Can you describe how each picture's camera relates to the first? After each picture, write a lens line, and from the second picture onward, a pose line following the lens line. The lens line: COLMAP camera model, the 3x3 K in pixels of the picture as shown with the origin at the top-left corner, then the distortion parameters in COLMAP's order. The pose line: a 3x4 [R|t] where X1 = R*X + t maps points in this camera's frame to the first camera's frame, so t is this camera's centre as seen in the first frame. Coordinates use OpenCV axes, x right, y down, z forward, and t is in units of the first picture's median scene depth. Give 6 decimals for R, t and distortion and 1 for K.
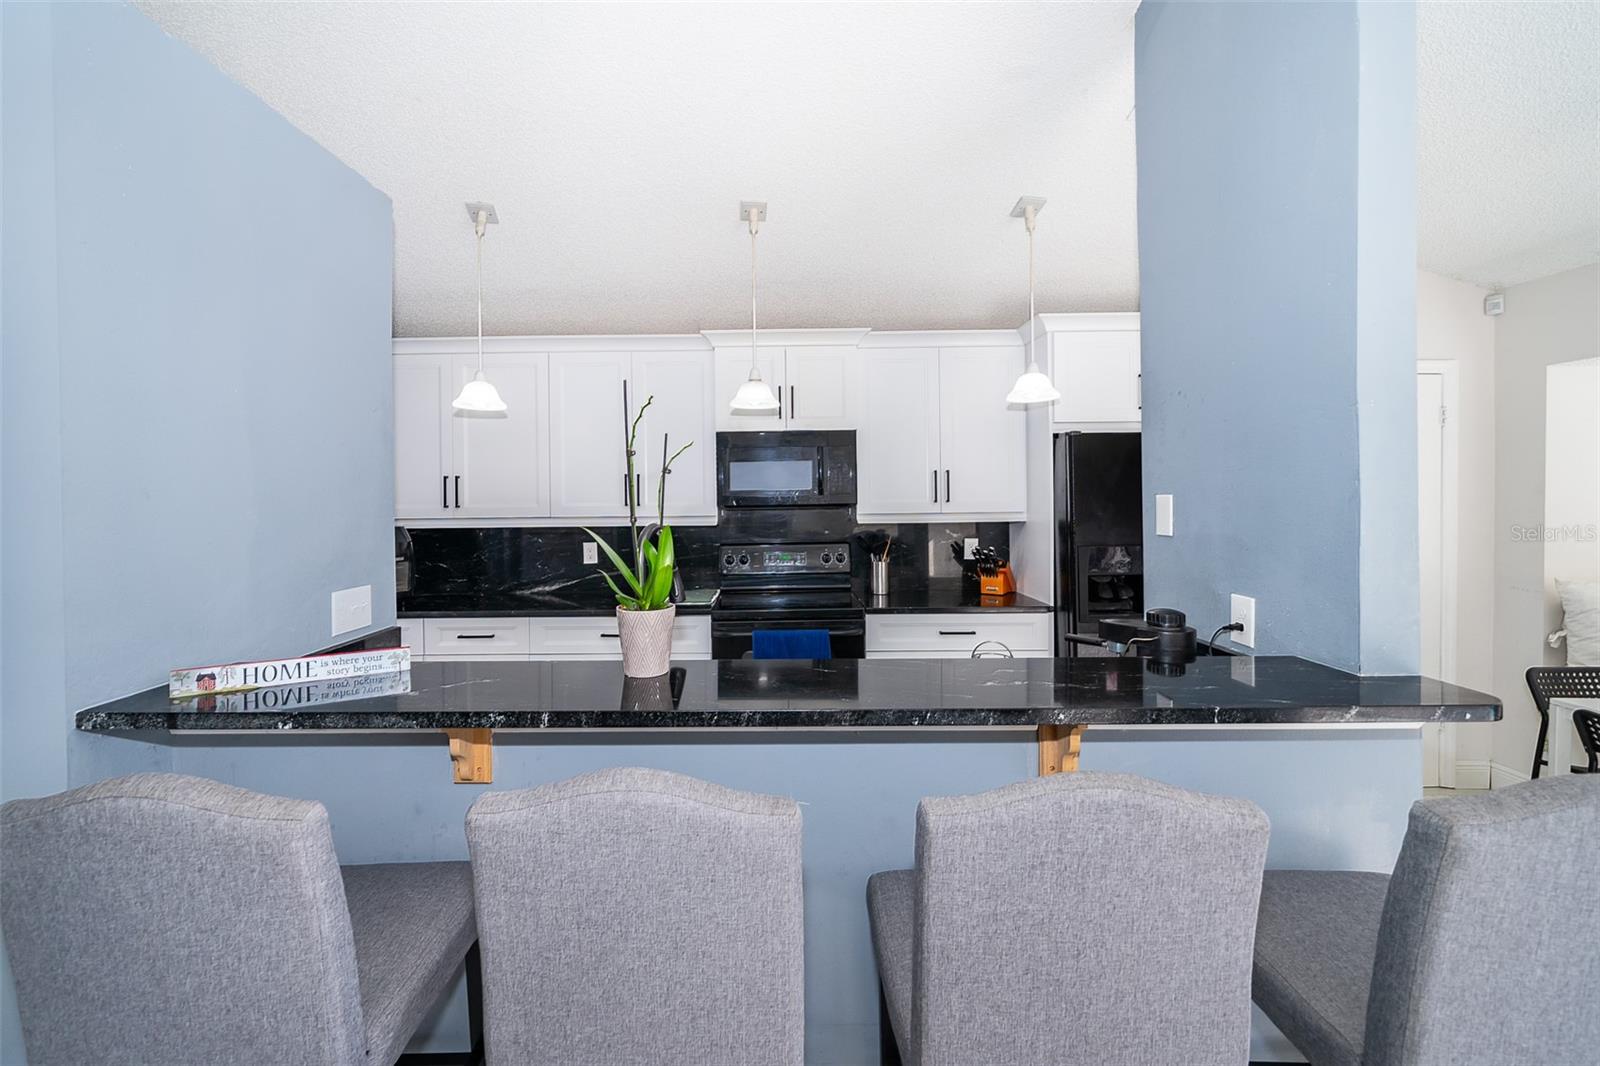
lens RADIAL K [[666.9, 0, 782.8], [0, 666.9, 497.3], [0, 0, 1]] dist [-0.000882, 0.000018]
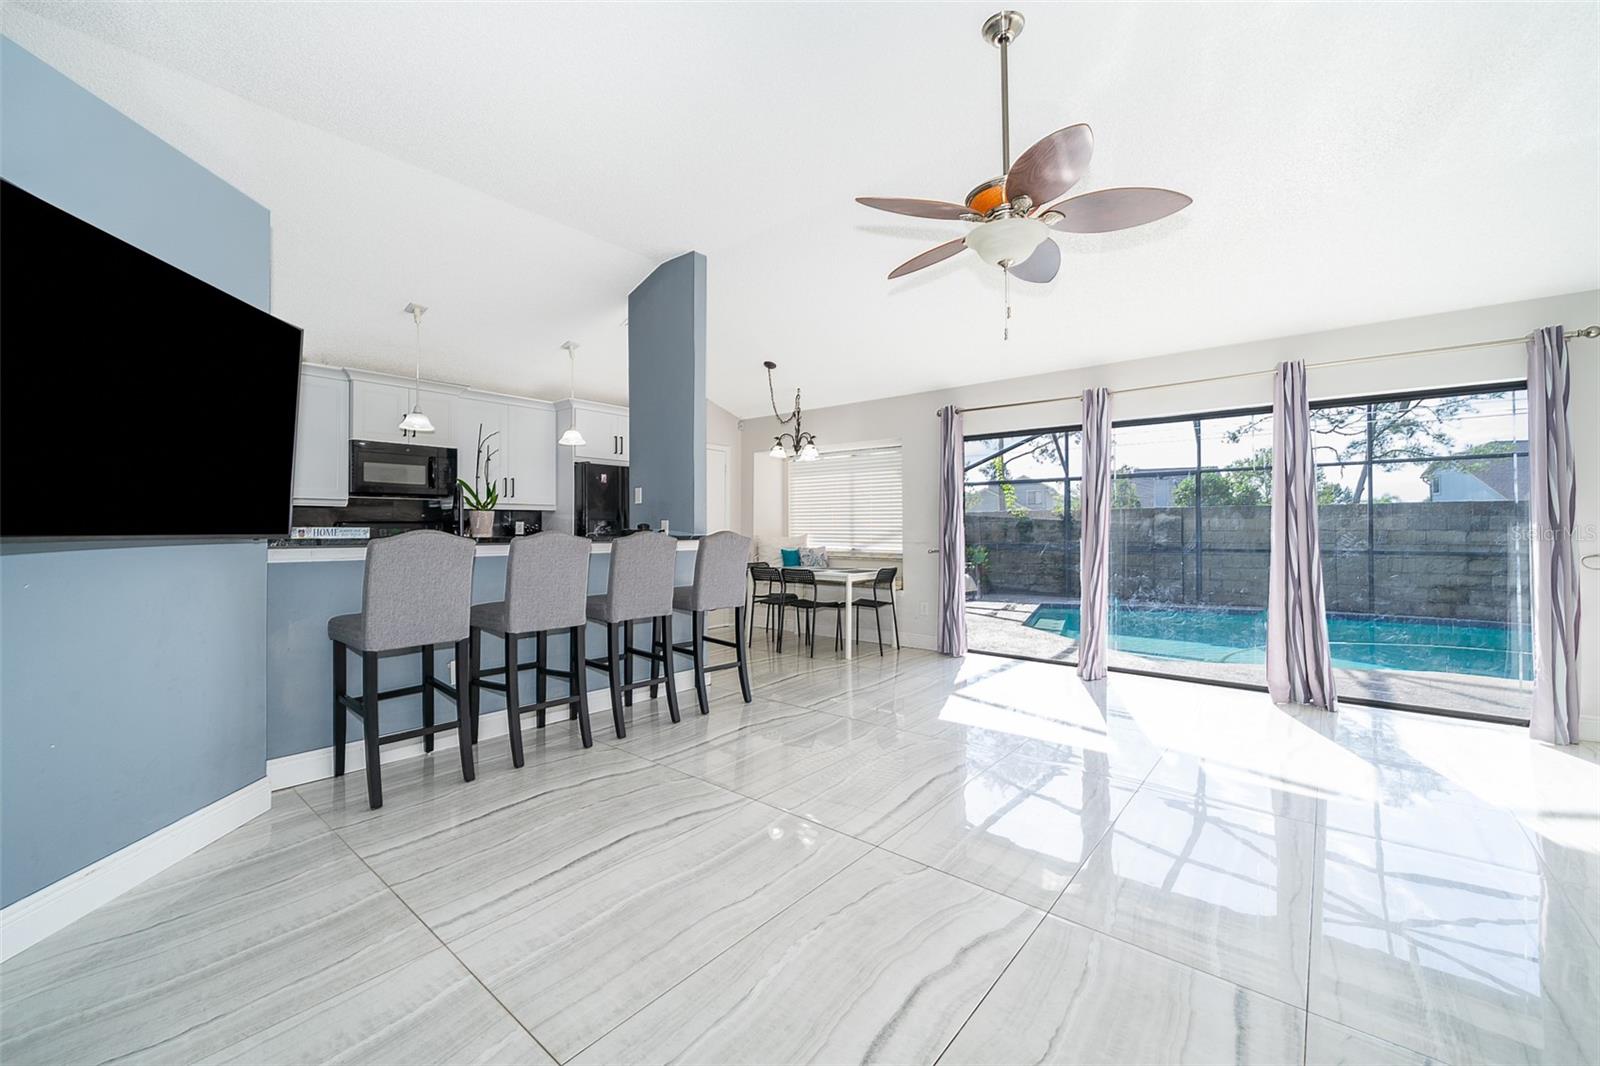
lens RADIAL K [[618.5, 0, 800.2], [0, 618.5, 525.1], [0, 0, 1]] dist [-0.034130, -0.000039]
pose [[0.638824, 0.016463, 0.769177, -0.541185], [-0.010286, 0.999864, -0.012857, 0.102696], [-0.769284, 0.000302, 0.638907, -0.633828]]
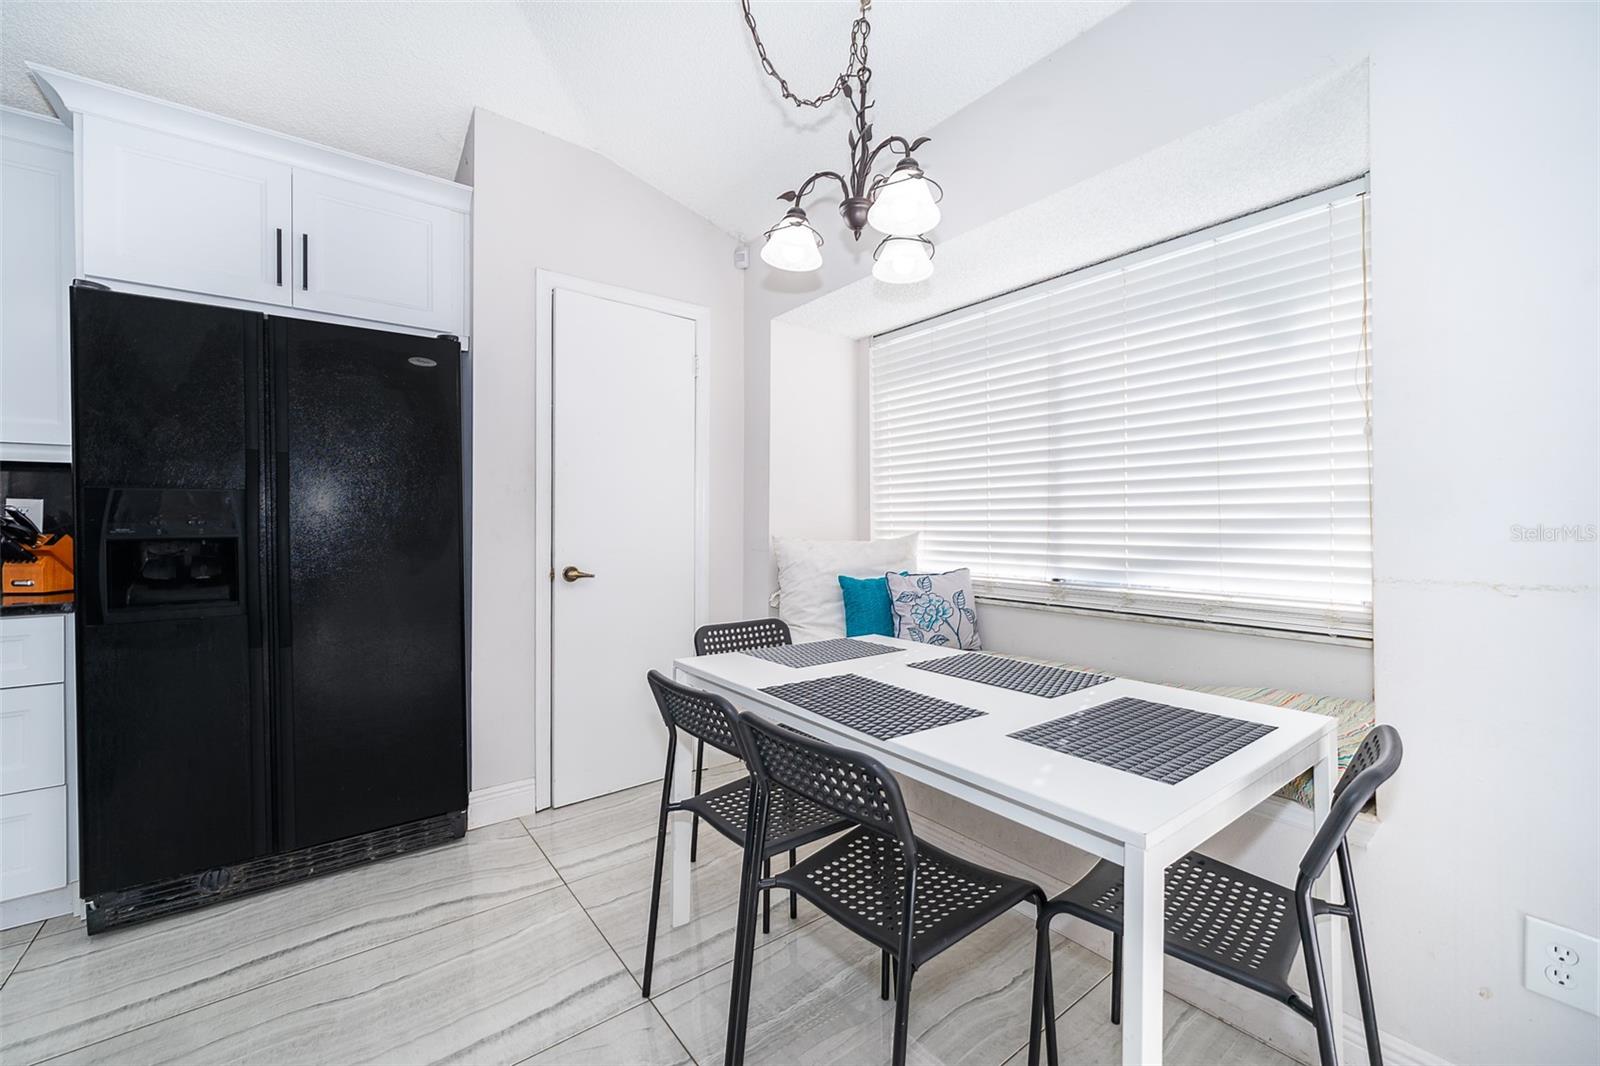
lens RADIAL K [[644.1, 0, 818.4], [0, 644.1, 529.8], [0, 0, 1]] dist [0.000551, 0.000023]
pose [[0.779476, 0.003005, 0.626425, 0.567772], [-0.005384, 0.999984, 0.001903, 0.100793], [-0.626409, -0.004856, 0.779479, 0.203417]]
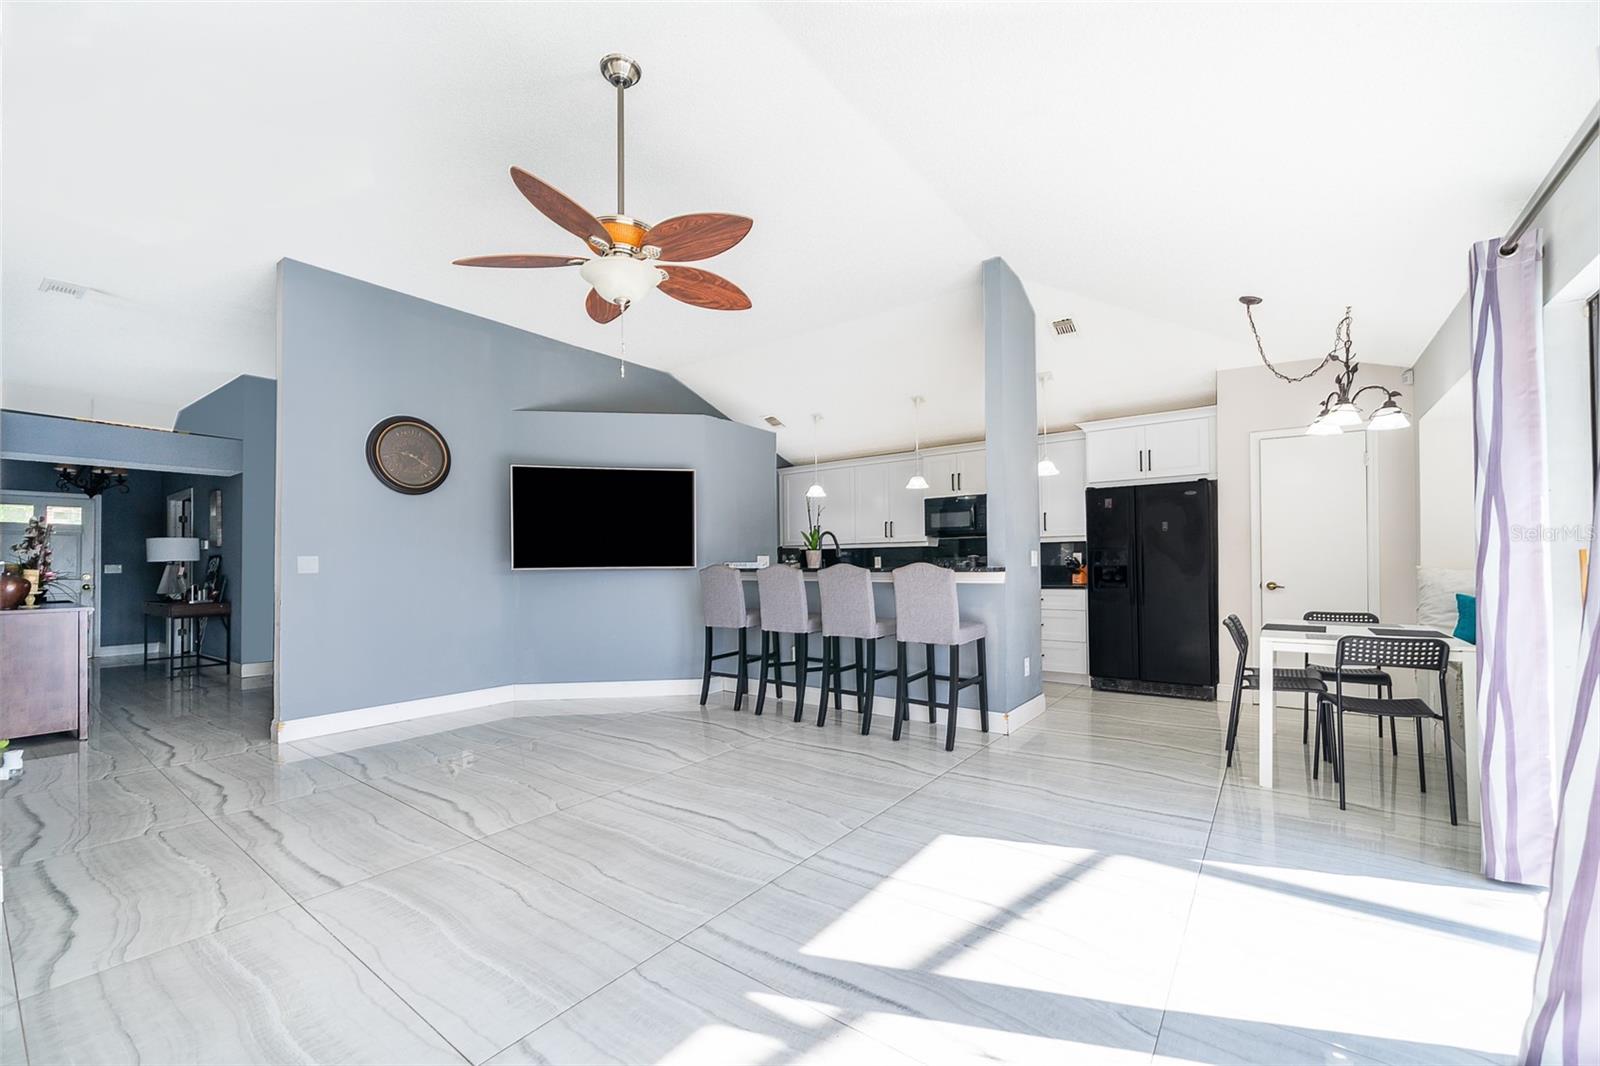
lens RADIAL K [[636.9, 0, 800.5], [0, 636.9, 549.3], [0, 0, 1]] dist [-0.001156, 0.000282]
pose [[0.808249, -0.012380, -0.588710, 0.813726], [0.002444, 0.999841, -0.017670, 0.095662], [0.588835, 0.012843, 0.808151, -0.860916]]
